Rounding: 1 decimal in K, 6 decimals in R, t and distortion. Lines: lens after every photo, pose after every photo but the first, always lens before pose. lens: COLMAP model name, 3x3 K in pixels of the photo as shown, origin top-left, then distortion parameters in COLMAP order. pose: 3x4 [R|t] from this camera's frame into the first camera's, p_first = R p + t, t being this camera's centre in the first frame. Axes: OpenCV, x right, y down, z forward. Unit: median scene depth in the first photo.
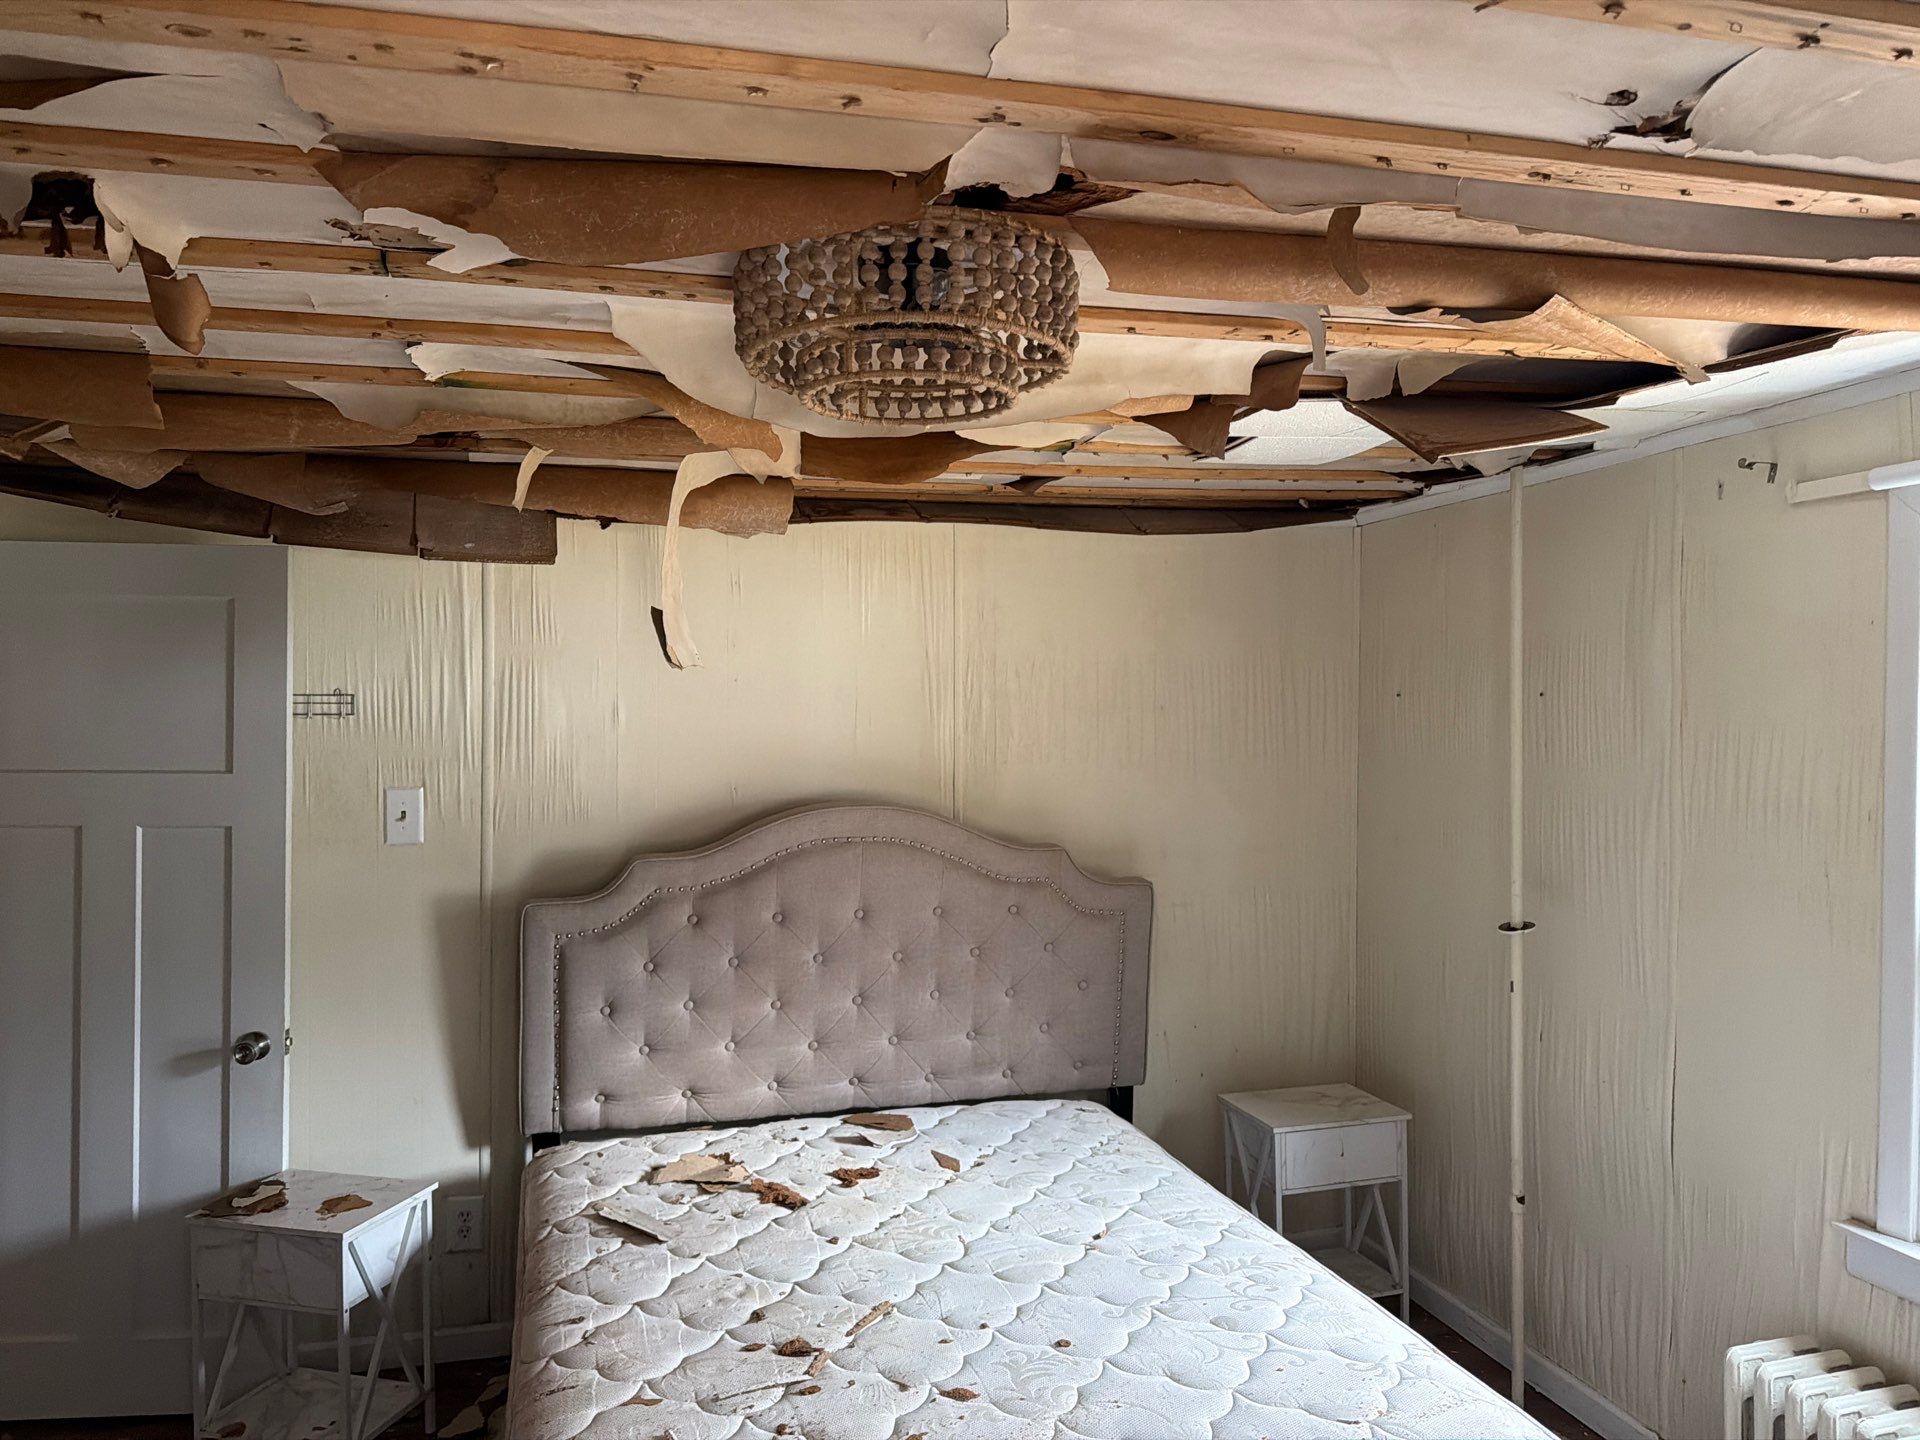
lens RADIAL K [[1331.0, 0, 956.2], [0, 1331.0, 721.0], [0, 0, 1]] dist [0.121913, -0.207106]
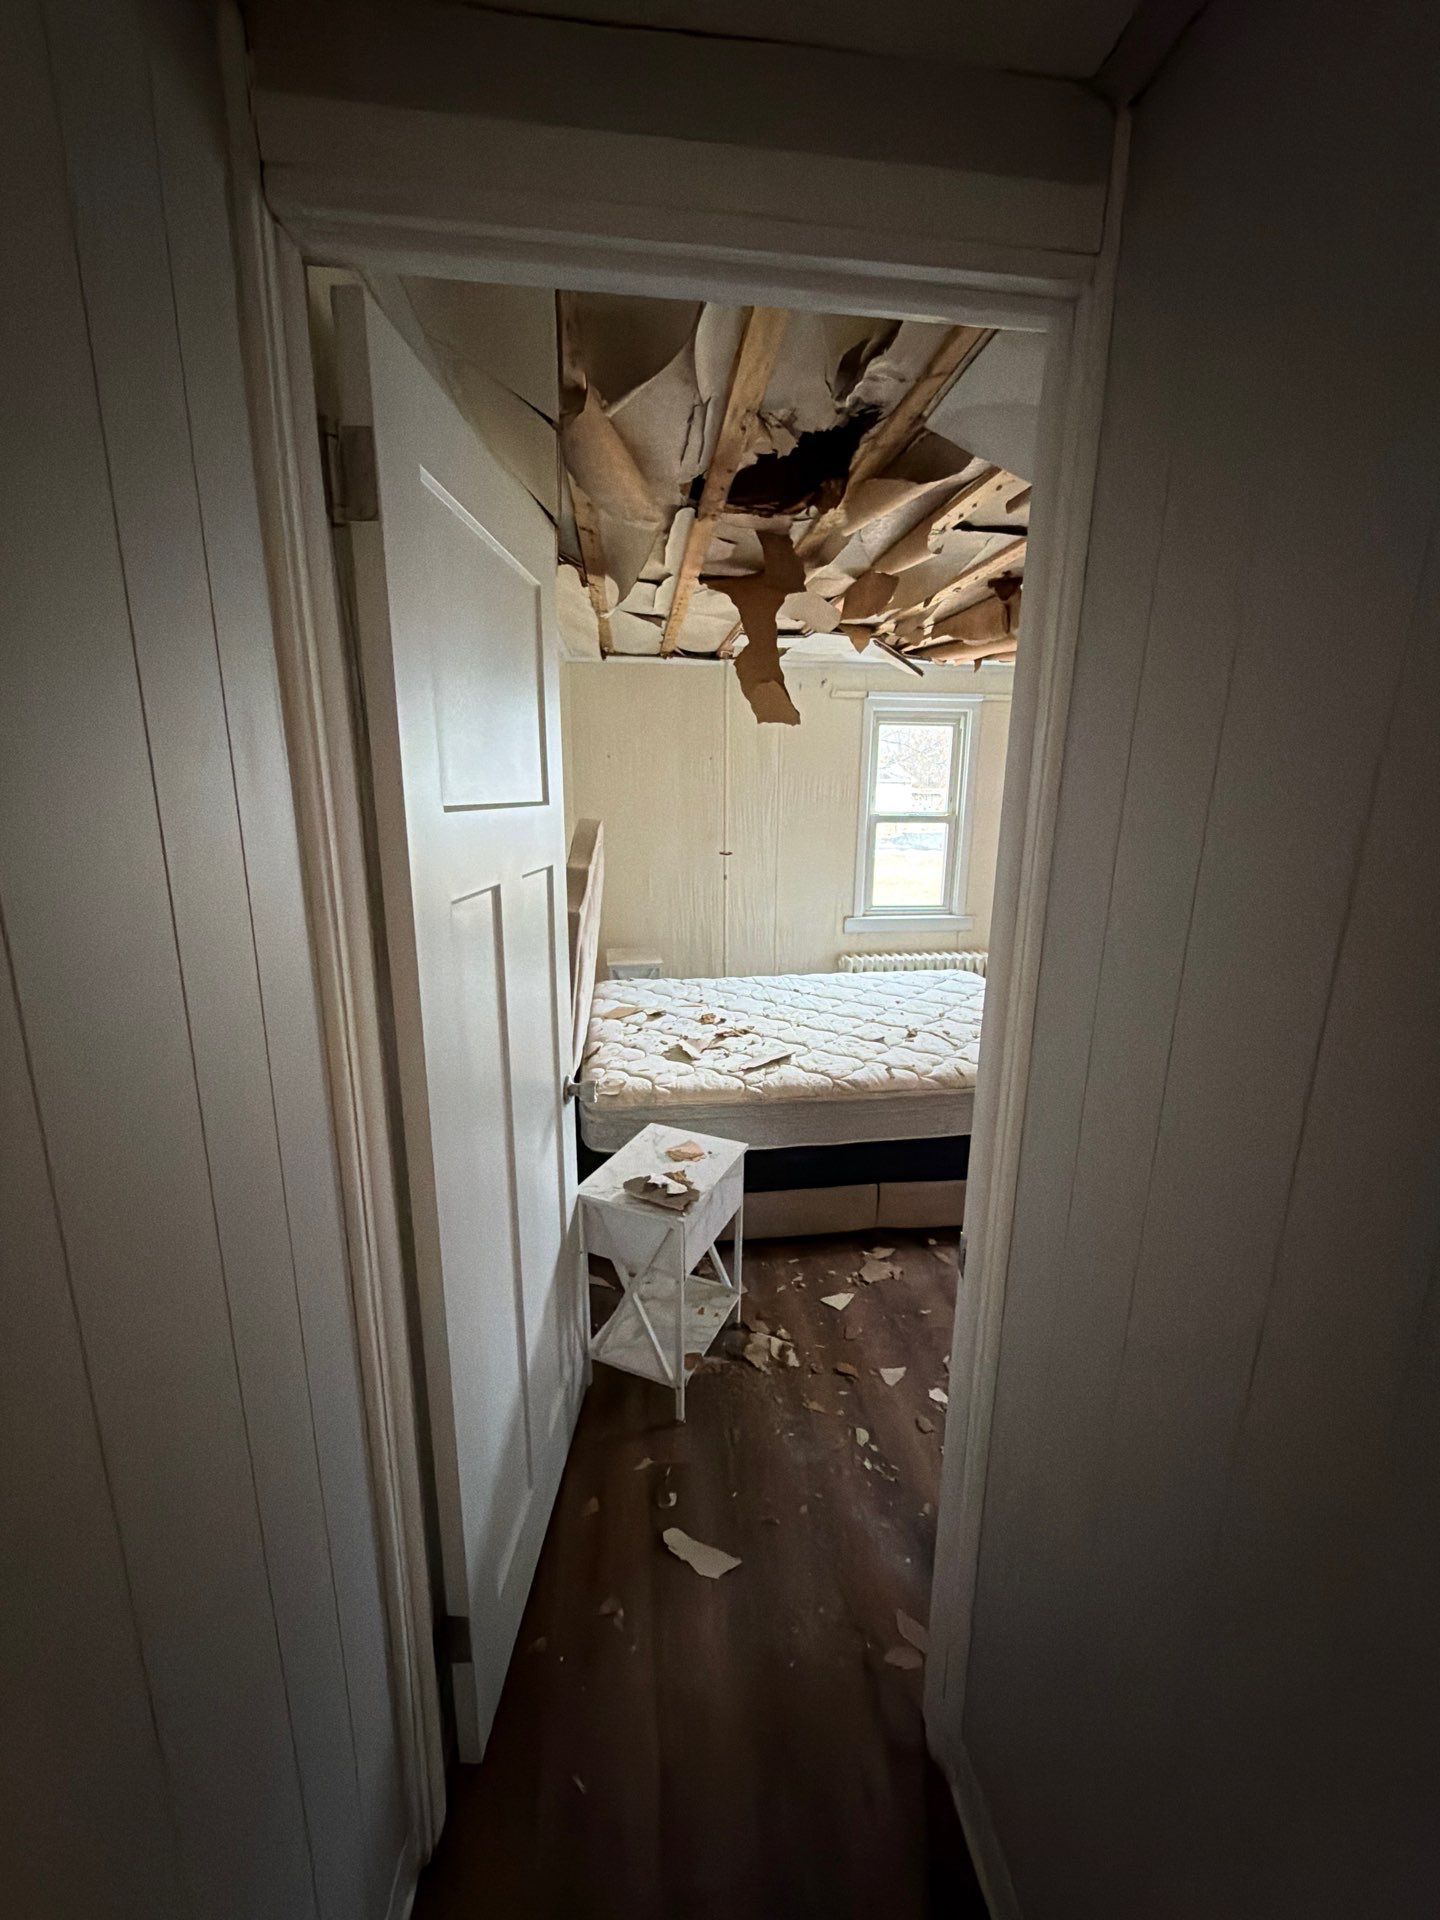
lens RADIAL K [[766.9, 0, 726.2], [0, 766.9, 958.2], [0, 0, 1]] dist [0.000199, 0.000093]
pose [[0.129643, -0.211195, 0.968808, -1.048597], [0.000256, 0.977061, 0.212960, 0.037693], [-0.991561, -0.027360, 0.126723, 0.850305]]
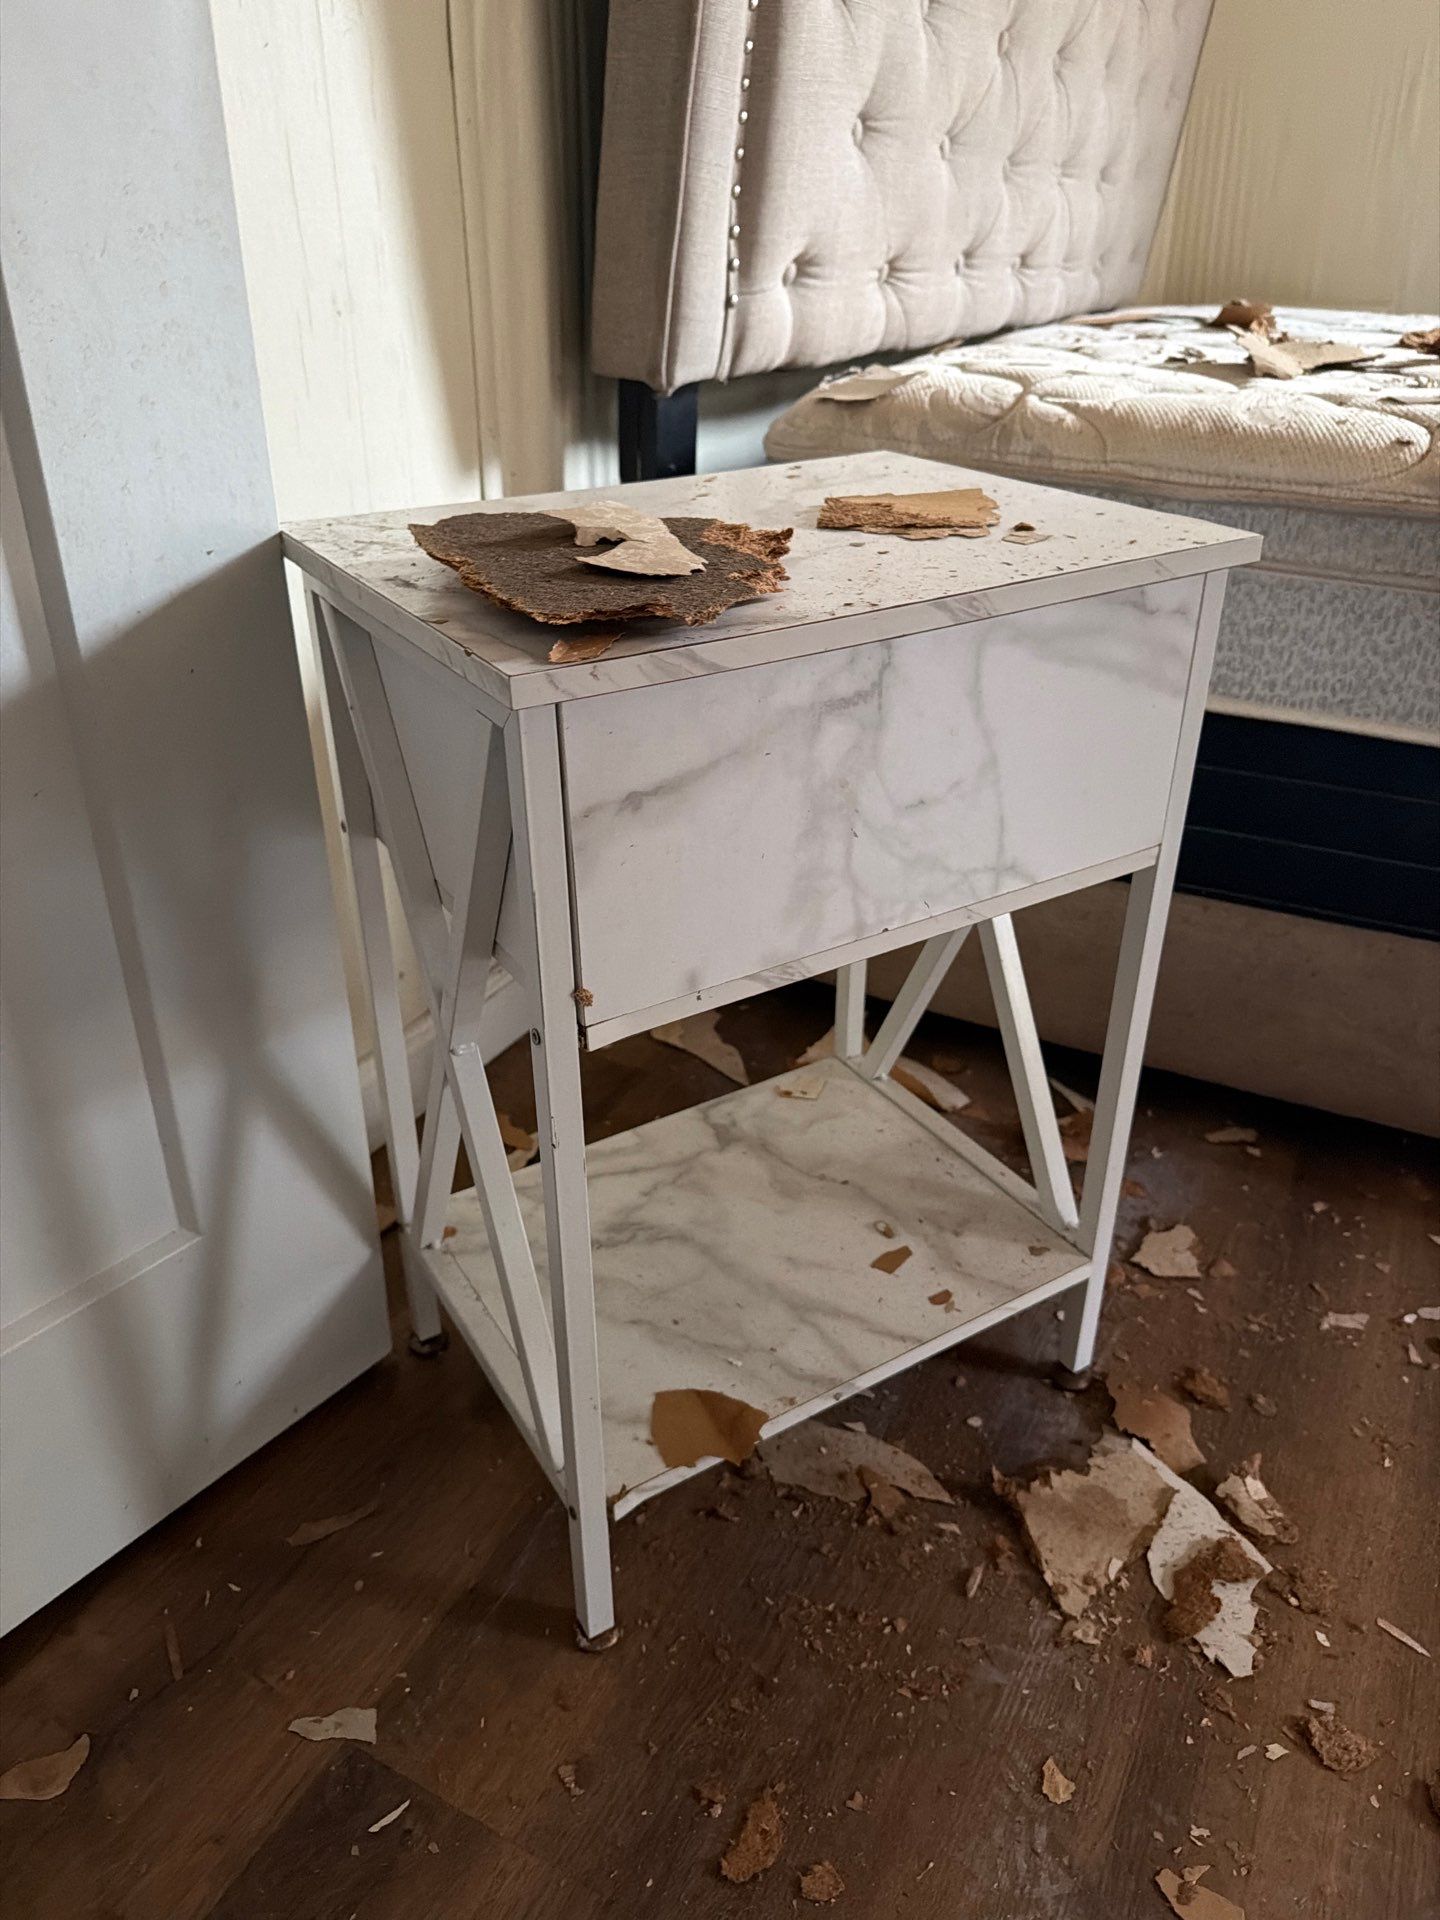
lens RADIAL K [[1374.8, 0, 717.1], [0, 1374.8, 944.6], [0, 0, 1]] dist [0.075997, -0.139130]
pose [[0.682659, -0.334909, 0.649471, -0.635692], [0.005287, 0.891030, 0.453915, 0.307097], [-0.730718, -0.306435, 0.610040, 0.819365]]
